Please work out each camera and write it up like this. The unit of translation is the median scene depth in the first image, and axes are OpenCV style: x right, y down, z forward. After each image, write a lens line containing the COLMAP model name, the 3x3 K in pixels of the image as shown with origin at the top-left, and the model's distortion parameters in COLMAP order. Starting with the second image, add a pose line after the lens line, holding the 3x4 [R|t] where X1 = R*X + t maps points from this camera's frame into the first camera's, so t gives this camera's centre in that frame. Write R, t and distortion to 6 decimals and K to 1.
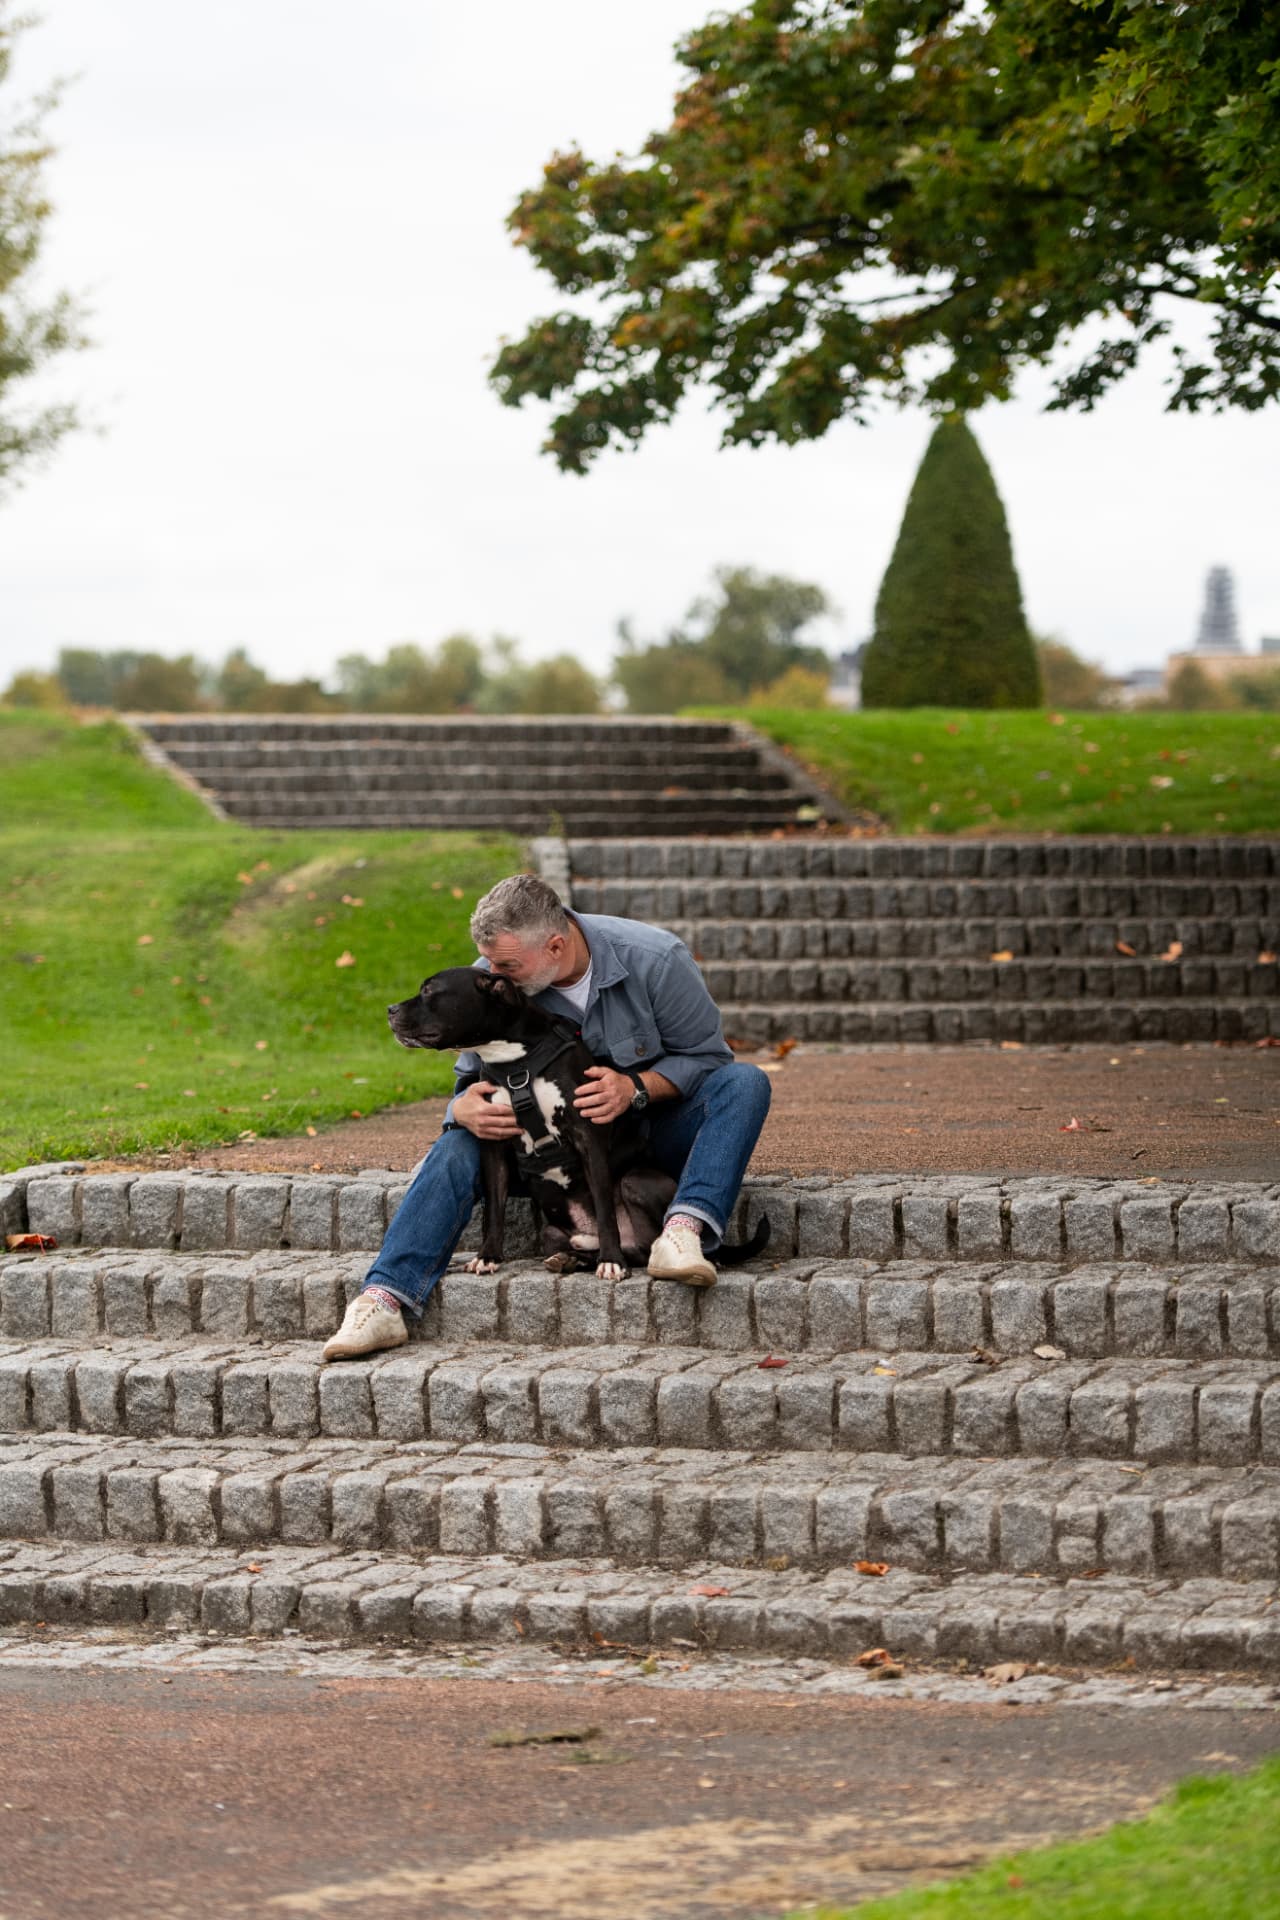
lens RADIAL K [[5886.5, 0, 555.2], [0, 5886.5, 961.6], [0, 0, 1]] dist [-0.009029, 0.892391]
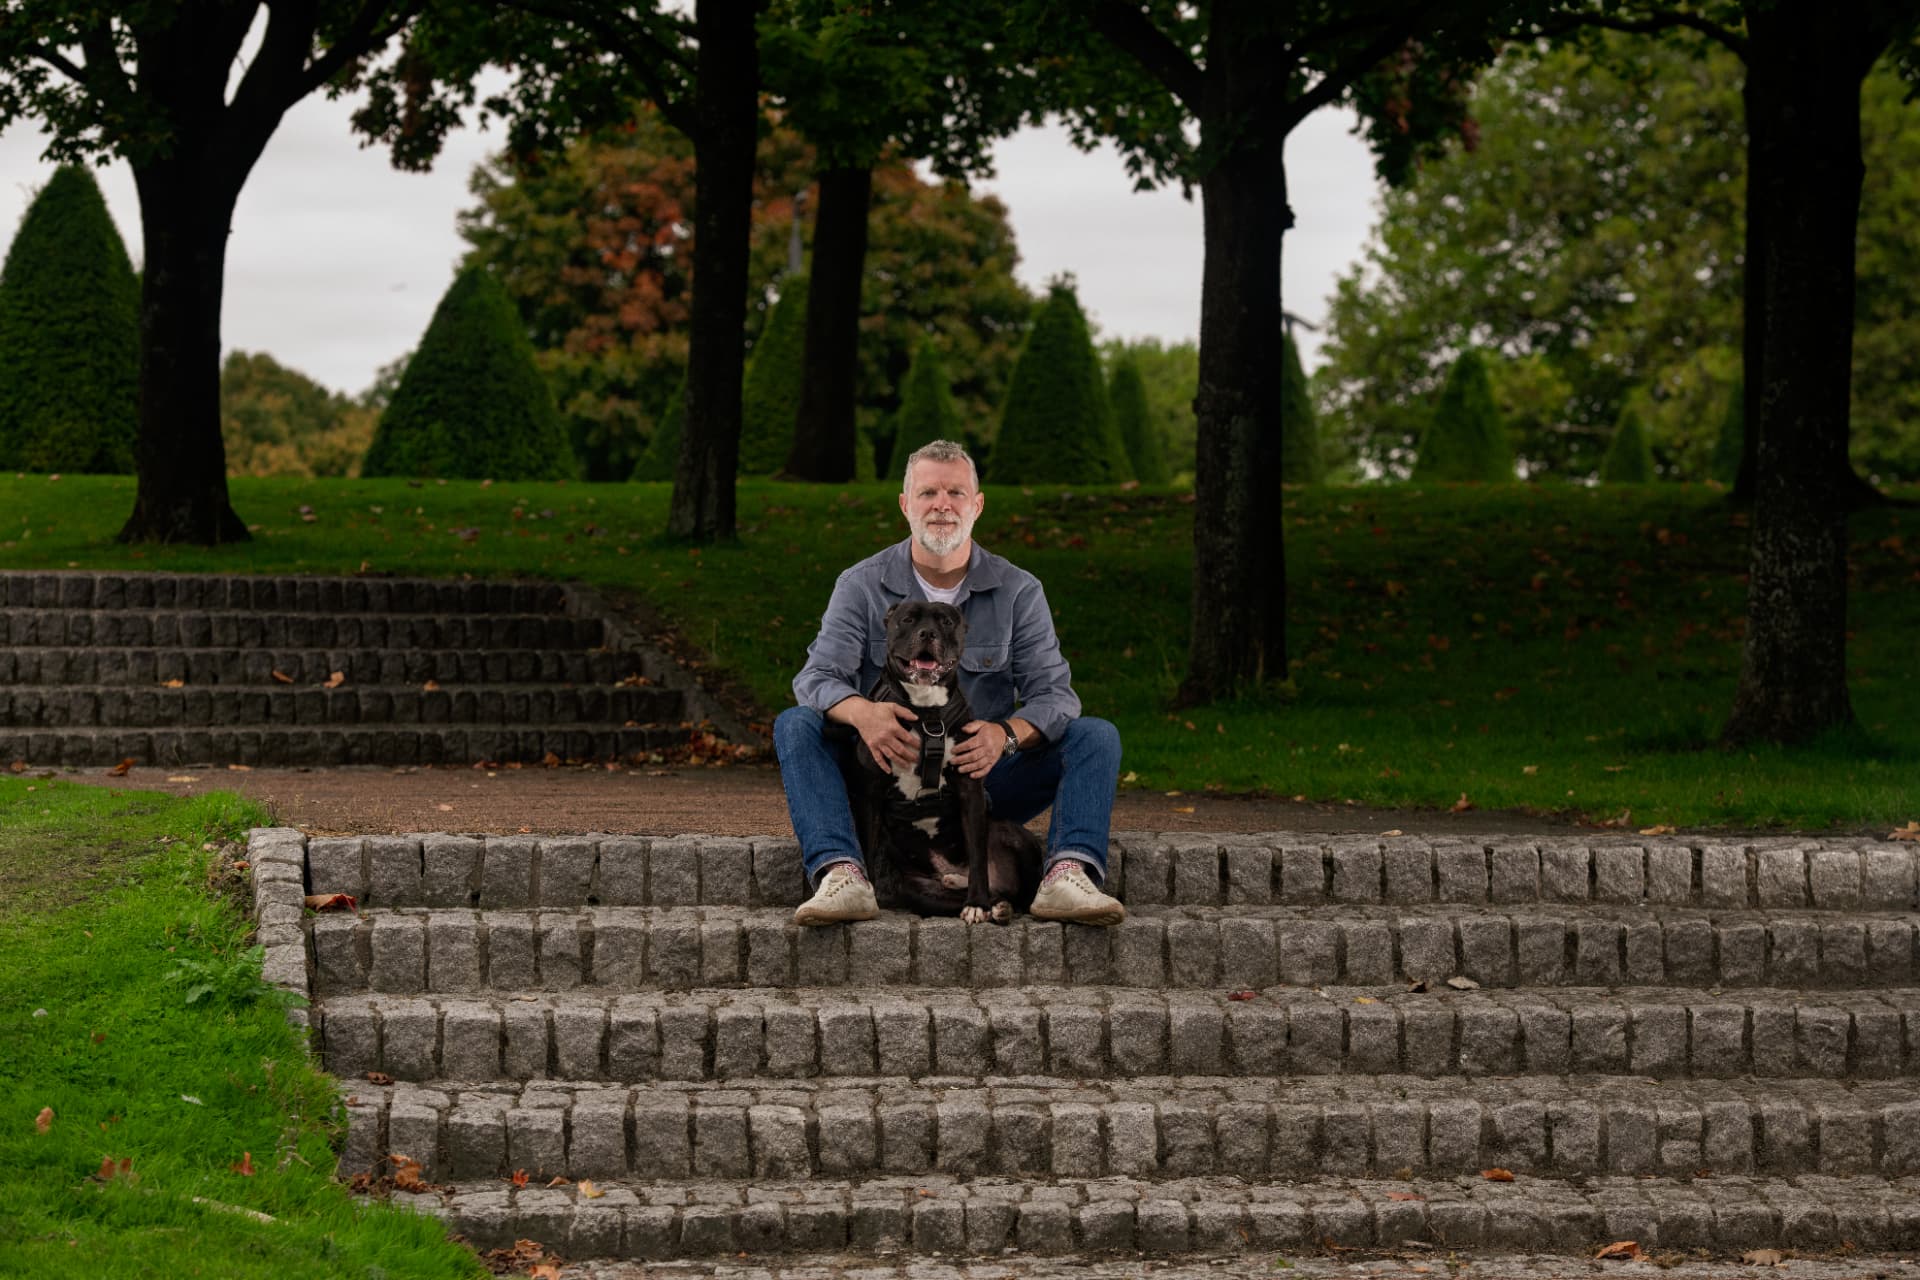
lens RADIAL K [[5785.5, 0, 960.4], [0, 5785.5, 639.5], [0, 0, 1]] dist [0.255529, 0.995357]
pose [[0.909668, 0.011772, 0.415170, -0.443586], [-0.002817, 0.999750, -0.022174, 0.027502], [-0.415327, 0.019001, 0.909474, 0.073005]]
